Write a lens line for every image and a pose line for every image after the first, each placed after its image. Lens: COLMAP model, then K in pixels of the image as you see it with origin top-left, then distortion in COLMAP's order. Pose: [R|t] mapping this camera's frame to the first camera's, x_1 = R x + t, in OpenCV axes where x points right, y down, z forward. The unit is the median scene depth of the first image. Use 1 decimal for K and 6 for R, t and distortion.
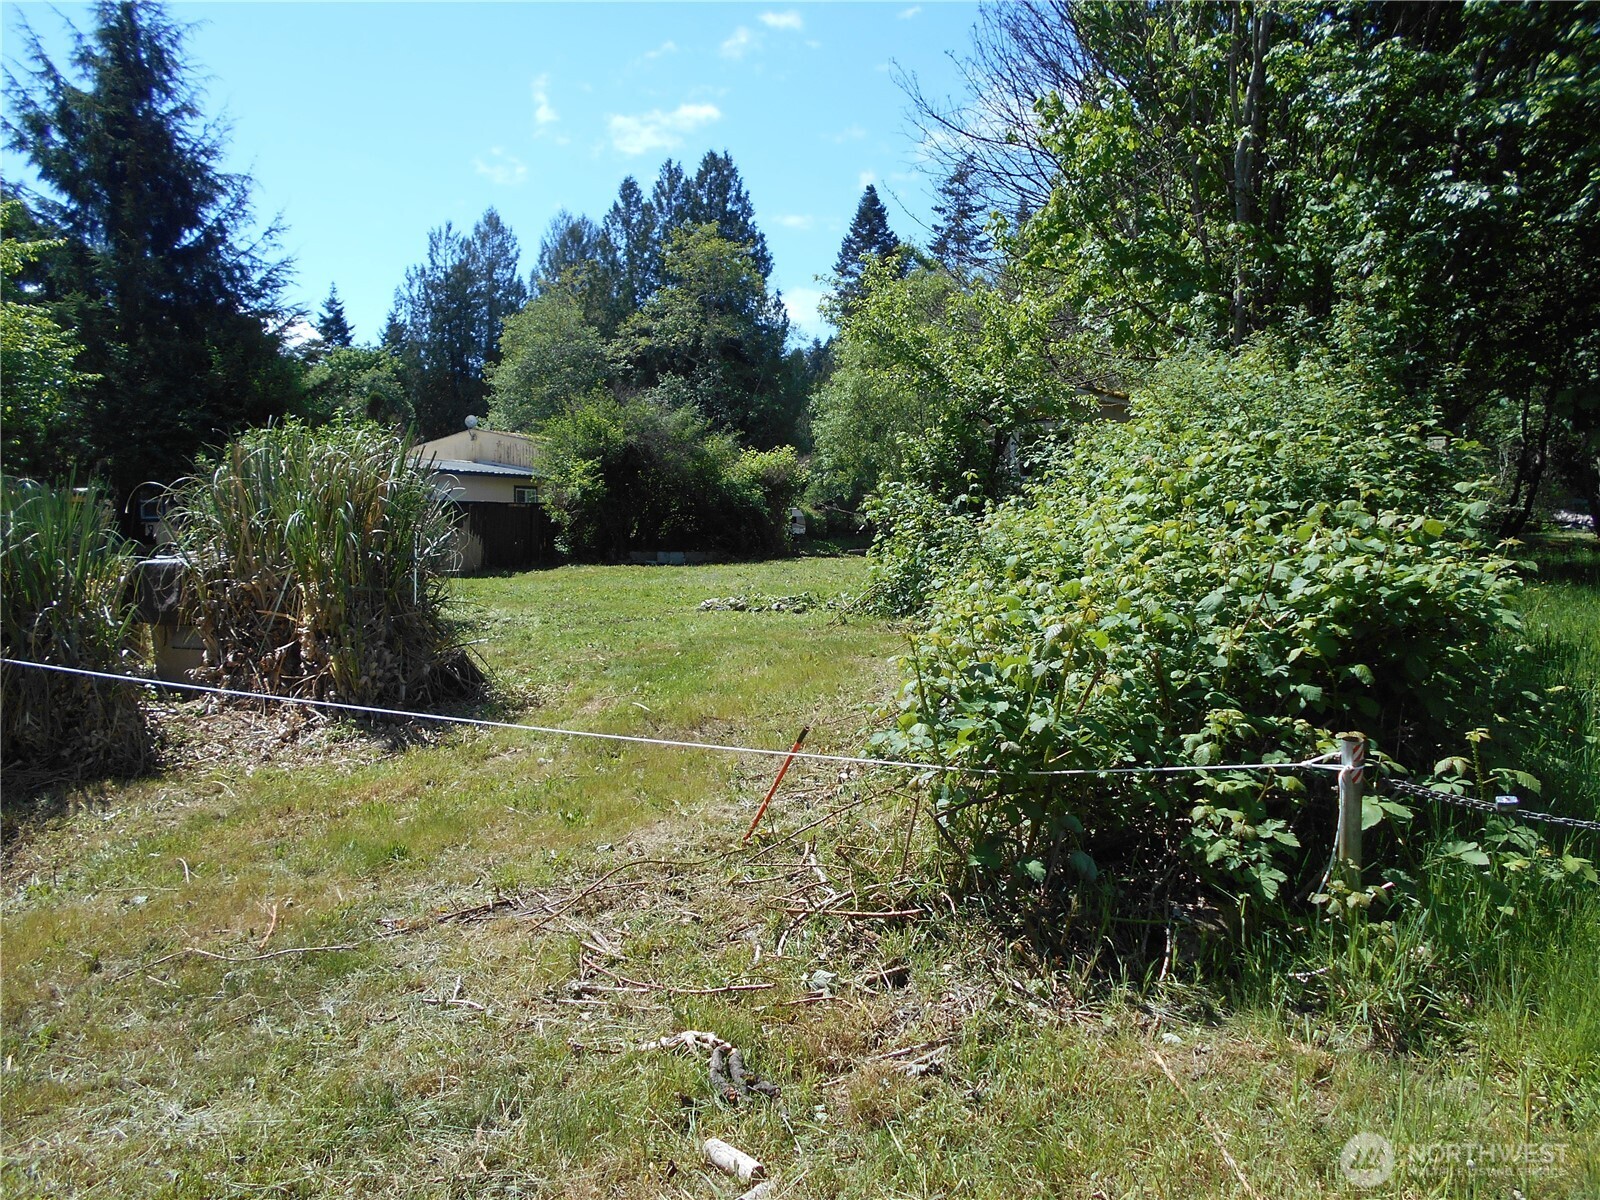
lens RADIAL K [[1229.4, 0, 803.8], [0, 1229.4, 601.1], [0, 0, 1]] dist [0.000343, -0.092401]
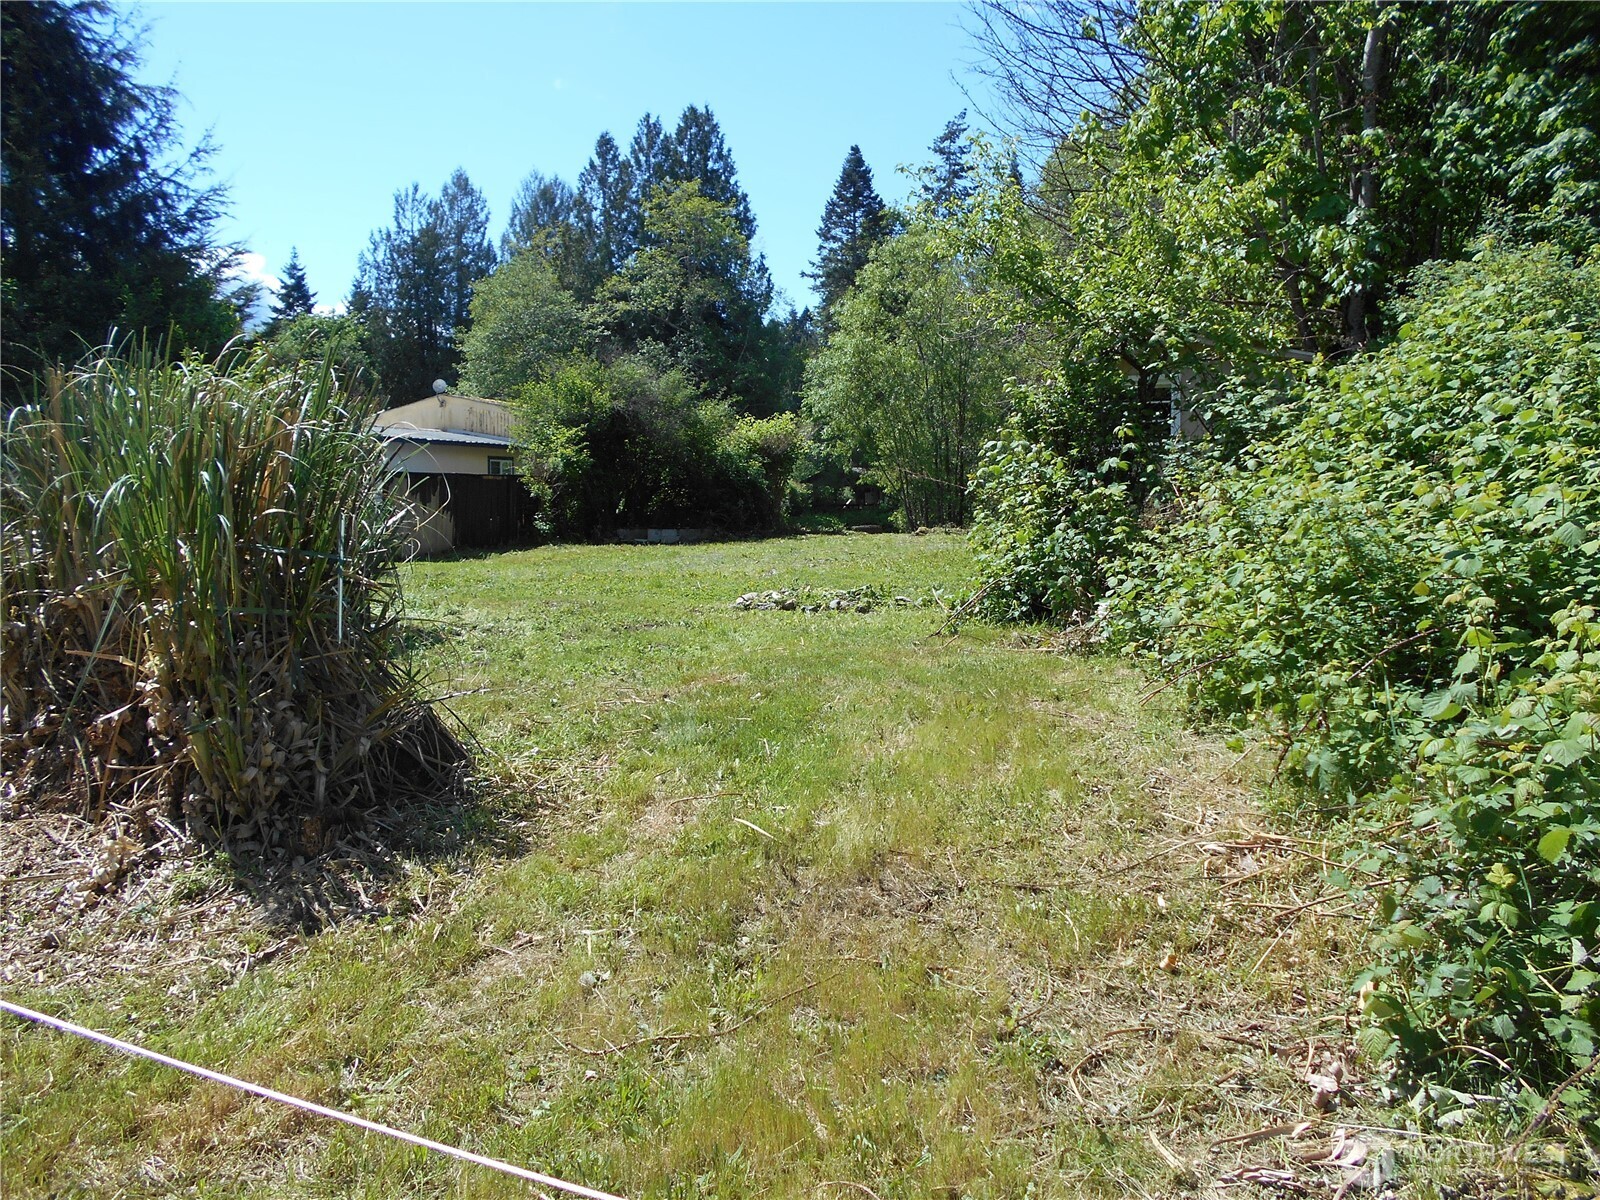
lens RADIAL K [[1229.0, 0, 801.7], [0, 1229.0, 605.7], [0, 0, 1]] dist [-0.009484, -0.036991]
pose [[0.999789, -0.002876, 0.020362, -0.010618], [0.002375, 0.999694, 0.024610, -0.002479], [-0.020427, -0.024557, 0.999490, 0.039721]]
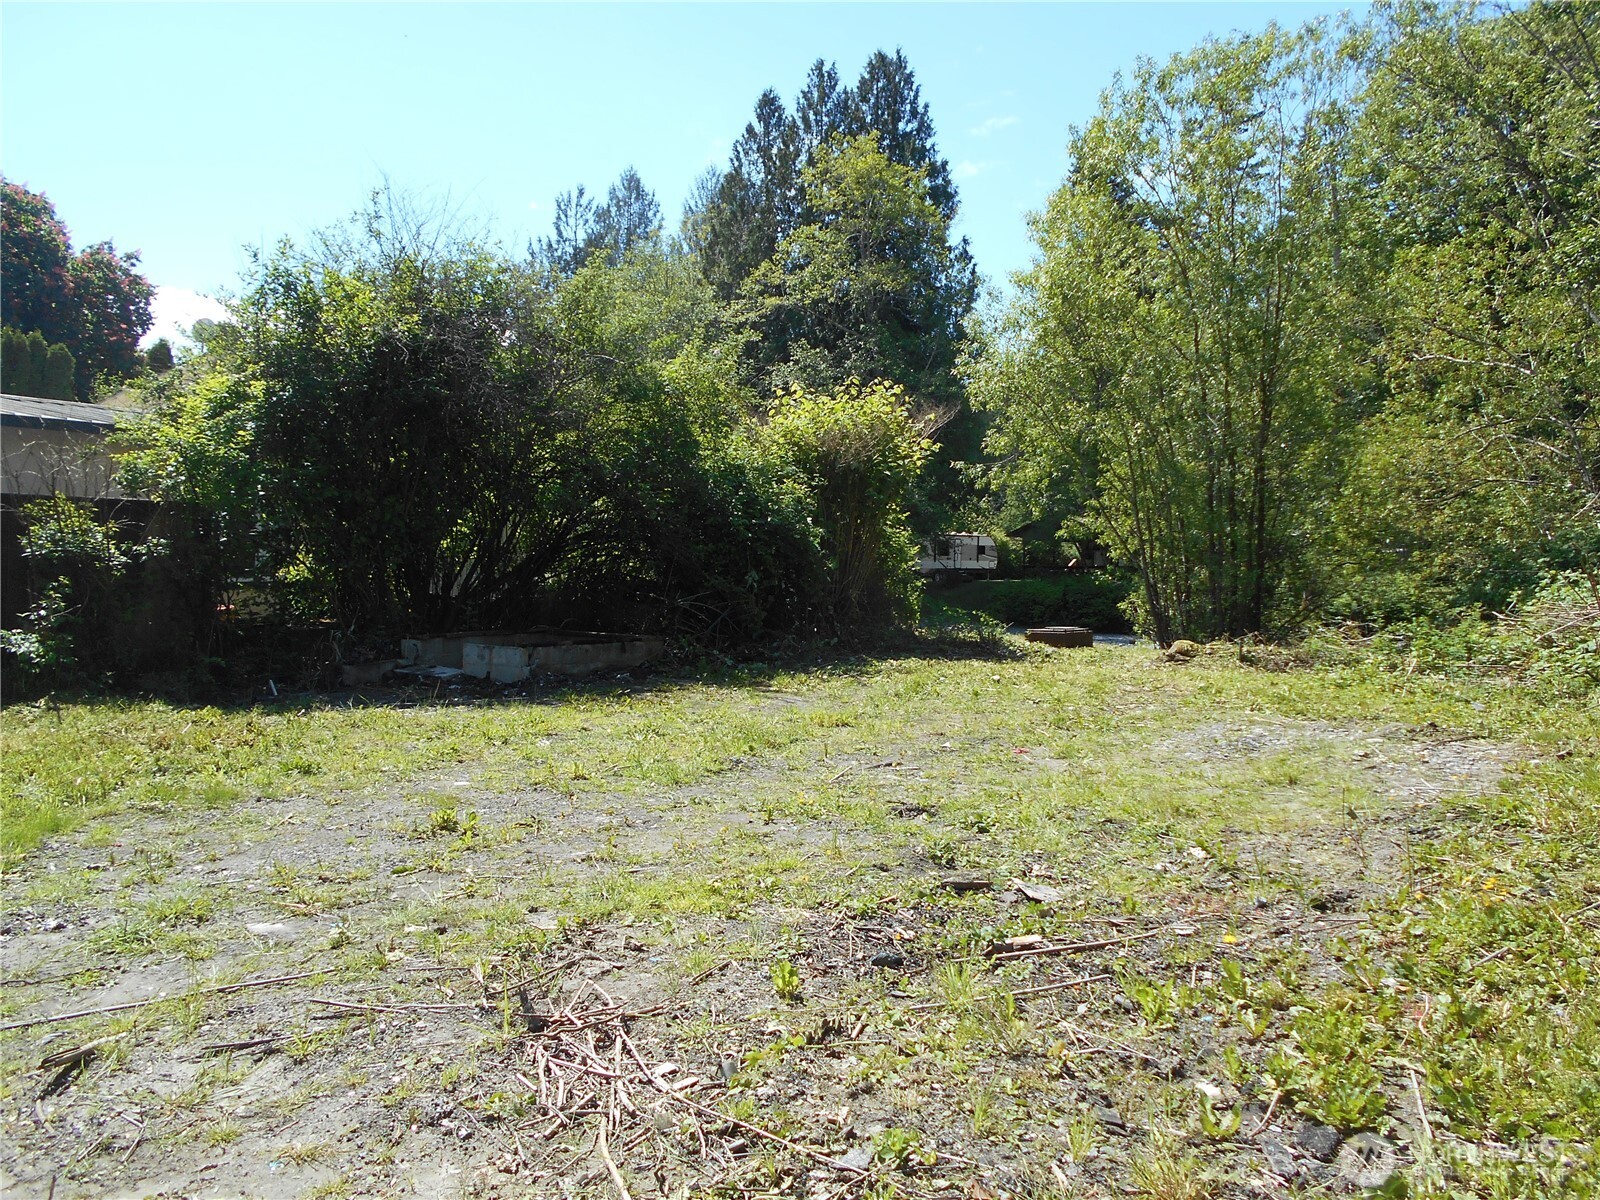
lens RADIAL K [[1259.4, 0, 799.8], [0, 1259.4, 565.5], [0, 0, 1]] dist [0.002753, 0.177378]
pose [[0.985602, 0.023149, -0.167488, 0.012695], [-0.031447, 0.998397, -0.047067, -0.019206], [0.166130, 0.051656, 0.984750, 0.258101]]
